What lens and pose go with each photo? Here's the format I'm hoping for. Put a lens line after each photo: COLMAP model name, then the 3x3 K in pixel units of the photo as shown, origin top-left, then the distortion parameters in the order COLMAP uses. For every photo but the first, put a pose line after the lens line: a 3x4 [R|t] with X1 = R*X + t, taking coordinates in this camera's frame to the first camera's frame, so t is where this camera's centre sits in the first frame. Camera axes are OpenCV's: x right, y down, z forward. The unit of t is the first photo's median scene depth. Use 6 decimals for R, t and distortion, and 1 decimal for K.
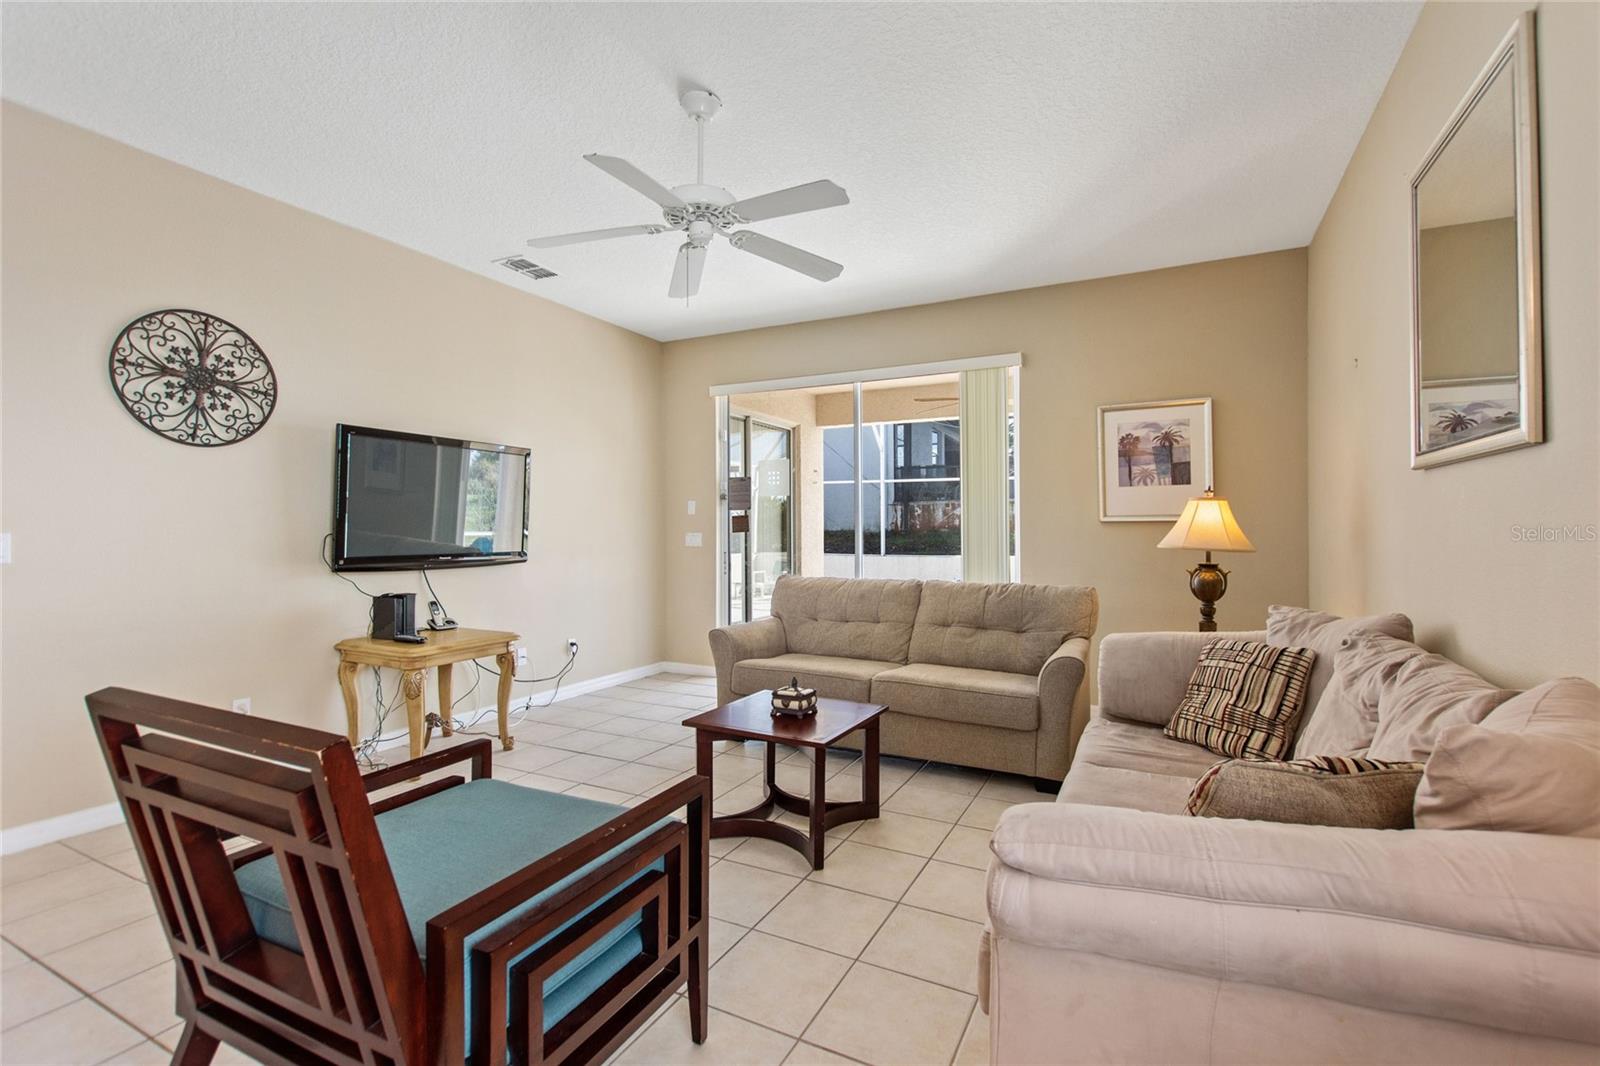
lens RADIAL K [[703.2, 0, 801.7], [0, 703.2, 525.9], [0, 0, 1]] dist [-0.001534, -0.000003]
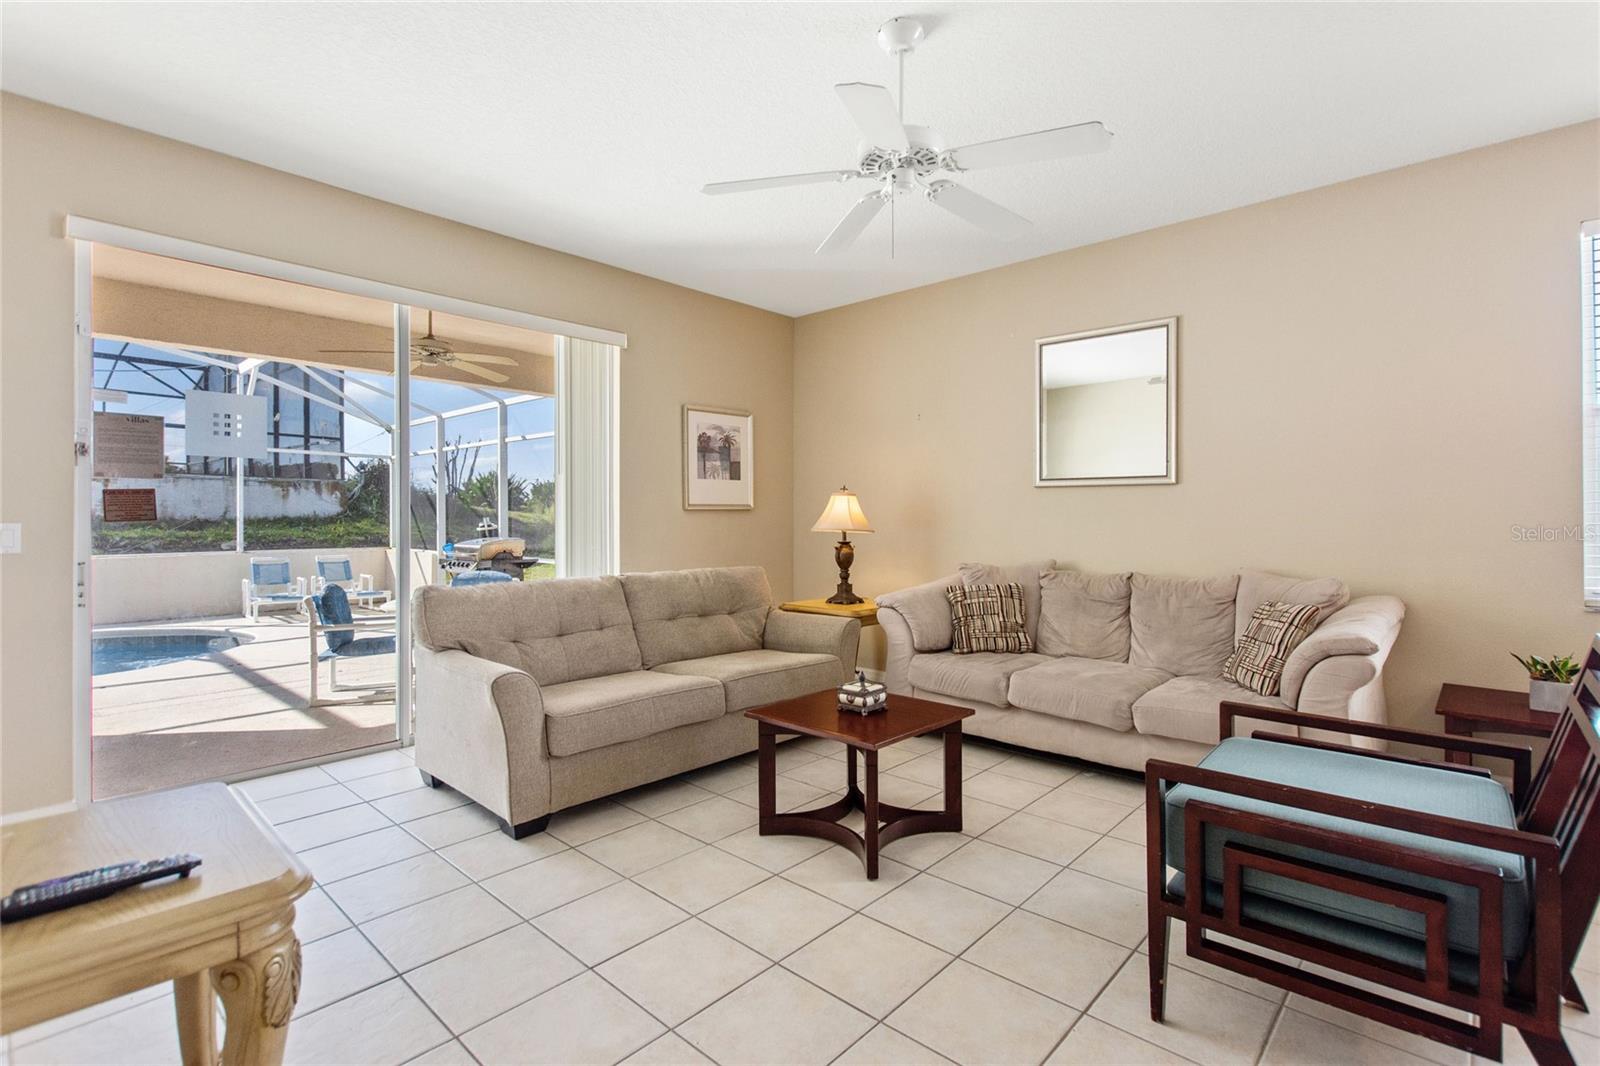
lens RADIAL K [[736.6, 0, 797.9], [0, 736.6, 520.4], [0, 0, 1]] dist [-0.001193, -0.000050]
pose [[0.273878, -0.005611, 0.961748, -0.666372], [-0.006388, 0.999950, 0.007653, 0.001460], [-0.961743, -0.008240, 0.273829, 0.544736]]
